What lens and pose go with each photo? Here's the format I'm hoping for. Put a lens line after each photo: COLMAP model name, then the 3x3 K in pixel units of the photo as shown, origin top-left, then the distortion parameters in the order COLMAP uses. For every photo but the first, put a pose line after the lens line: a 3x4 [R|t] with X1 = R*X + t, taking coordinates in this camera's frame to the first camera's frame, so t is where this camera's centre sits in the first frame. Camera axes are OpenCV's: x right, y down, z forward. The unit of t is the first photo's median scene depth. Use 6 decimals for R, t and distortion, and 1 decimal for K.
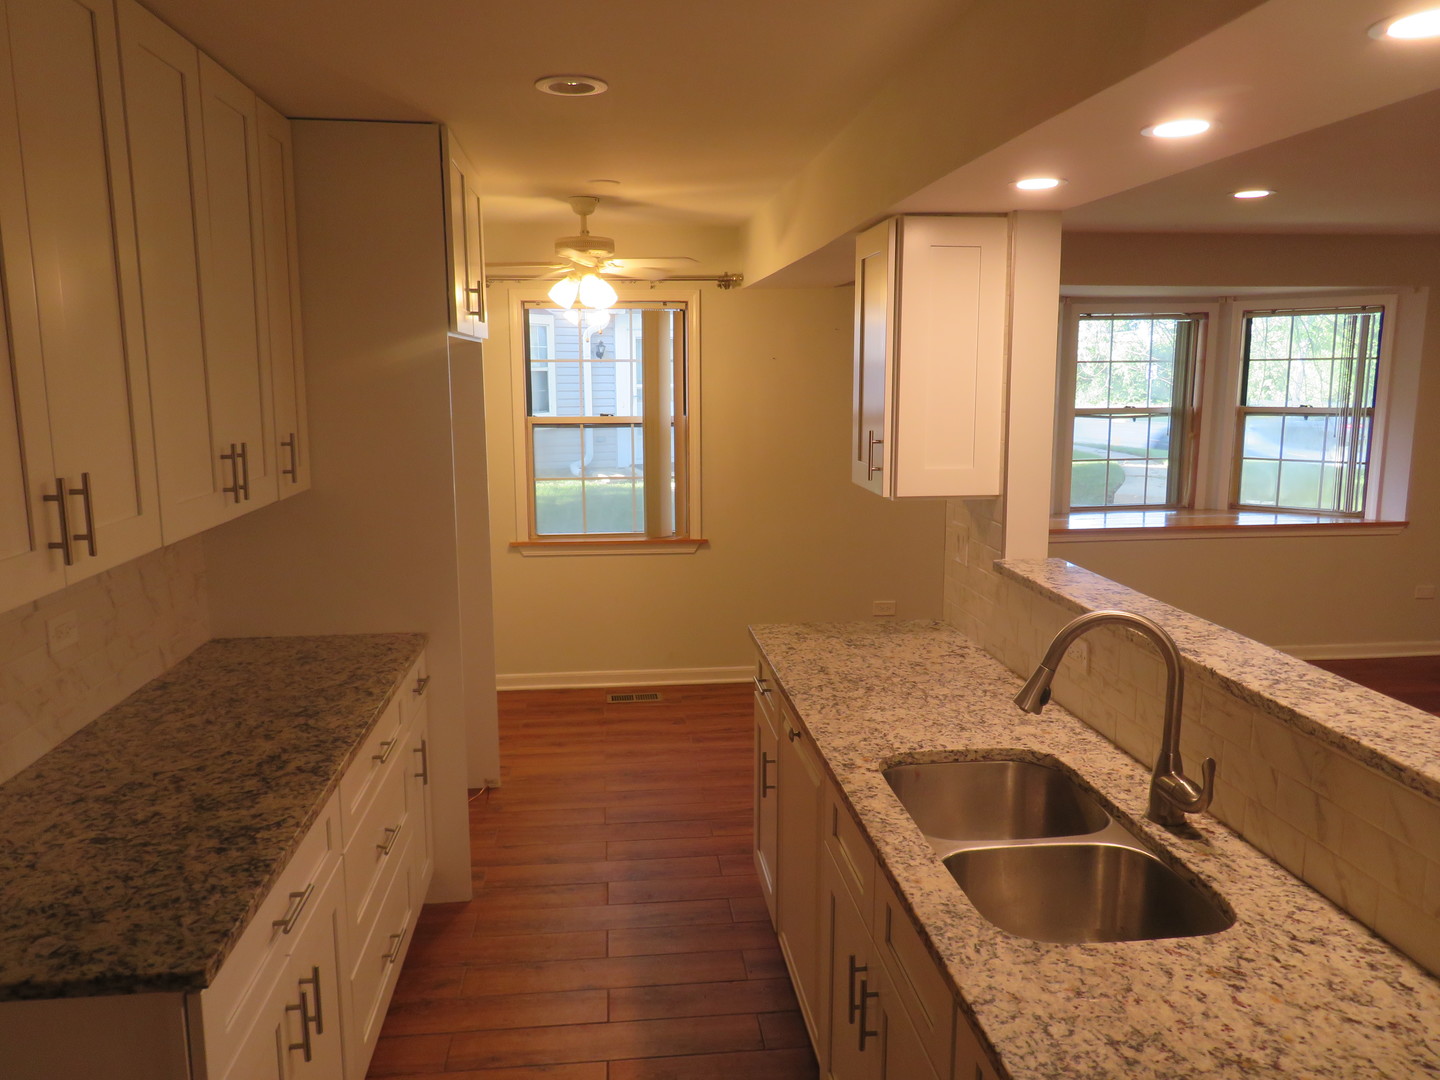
lens RADIAL K [[1019.7, 0, 730.4], [0, 1019.7, 535.2], [0, 0, 1]] dist [-0.014551, 0.000041]
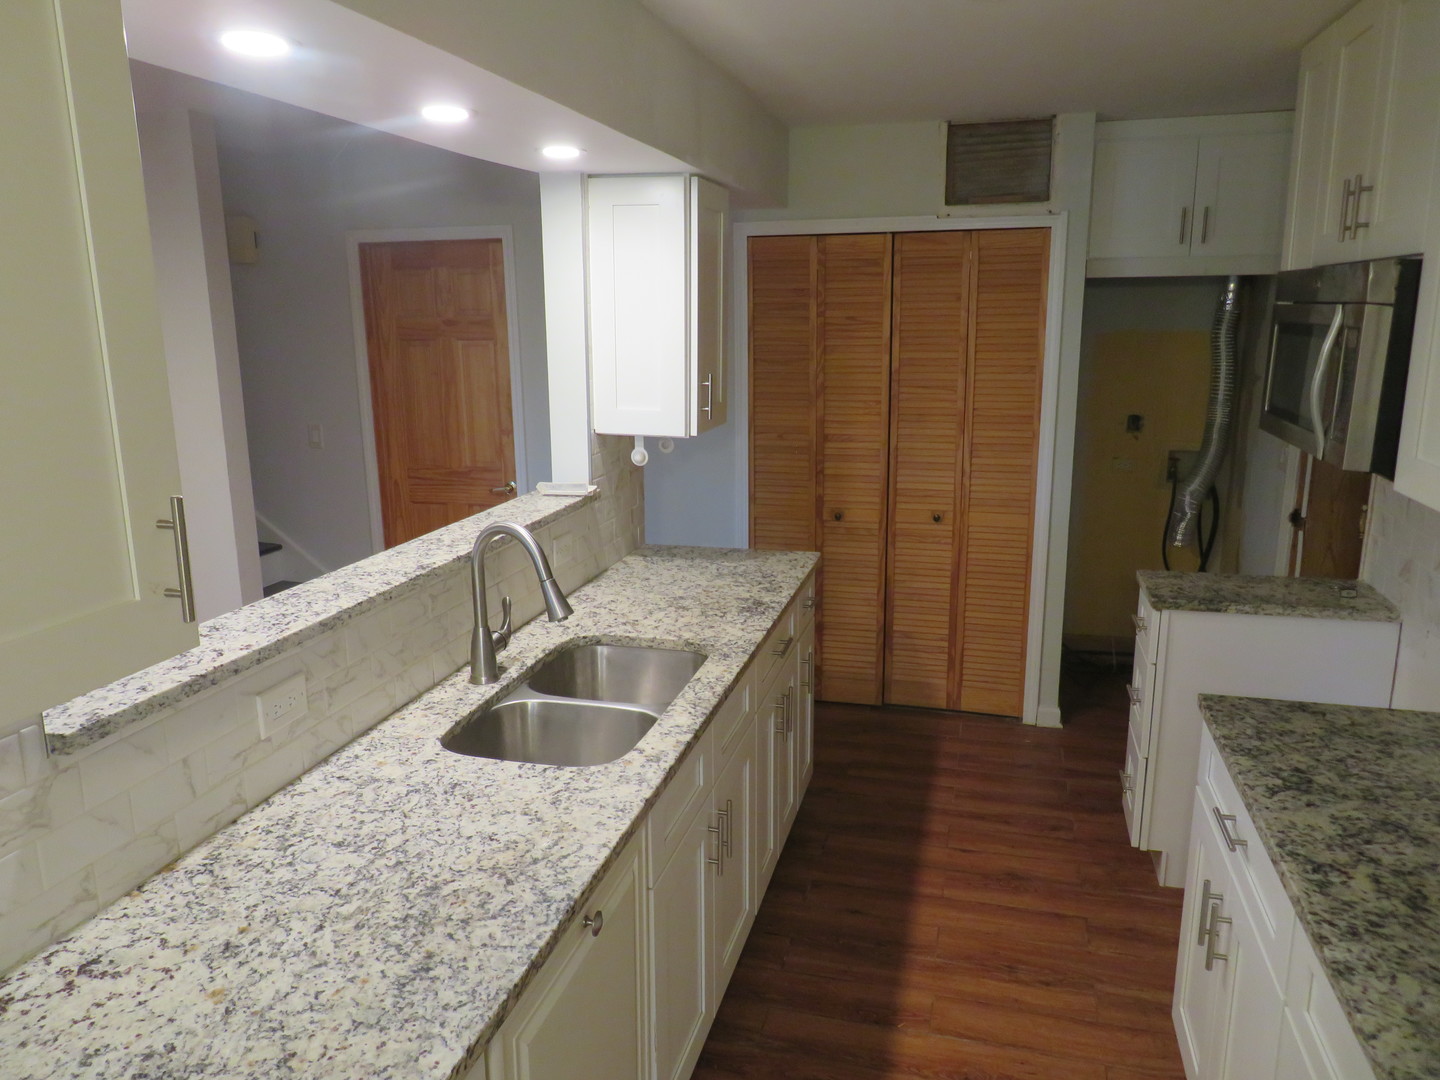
lens RADIAL K [[1021.5, 0, 730.5], [0, 1021.5, 535.8], [0, 0, 1]] dist [-0.008574, 0.007511]
pose [[-0.929289, -0.074158, 0.361832, -0.242150], [0.066559, 0.929976, 0.361544, -0.262859], [-0.363306, 0.360062, -0.859281, 1.562608]]
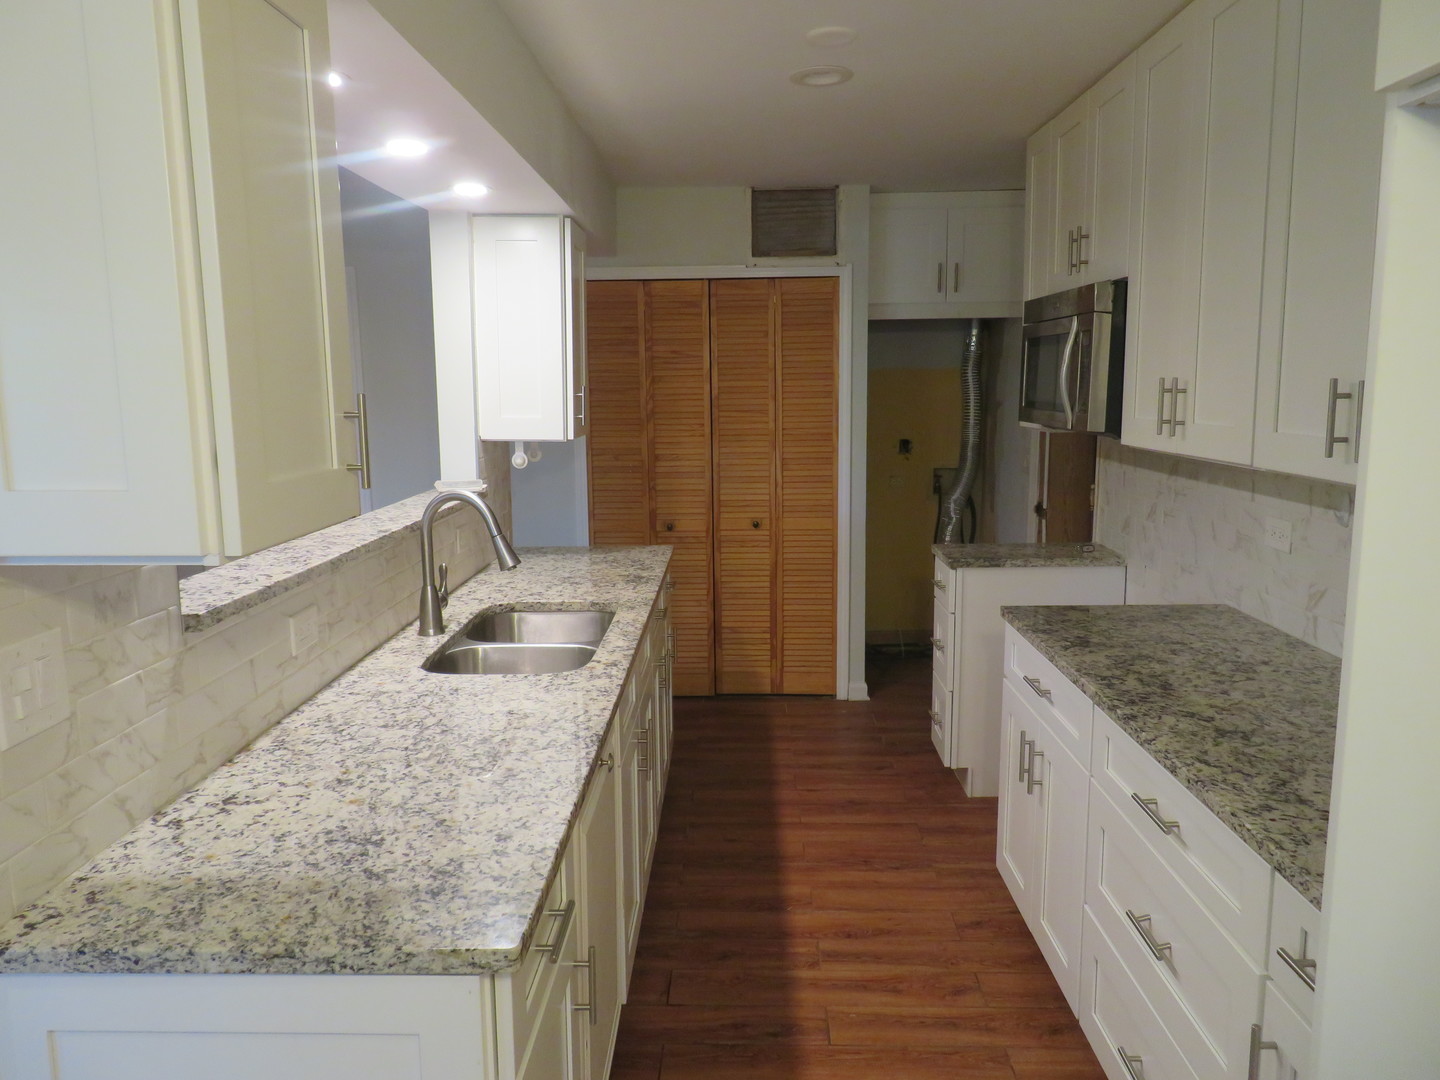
lens RADIAL K [[1019.7, 0, 730.4], [0, 1019.7, 535.2], [0, 0, 1]] dist [-0.014551, 0.000041]
pose [[-0.990744, -0.011971, 0.135217, -0.150017], [0.030476, 0.951058, 0.307505, -0.231842], [-0.132280, 0.308779, -0.941890, 1.848941]]
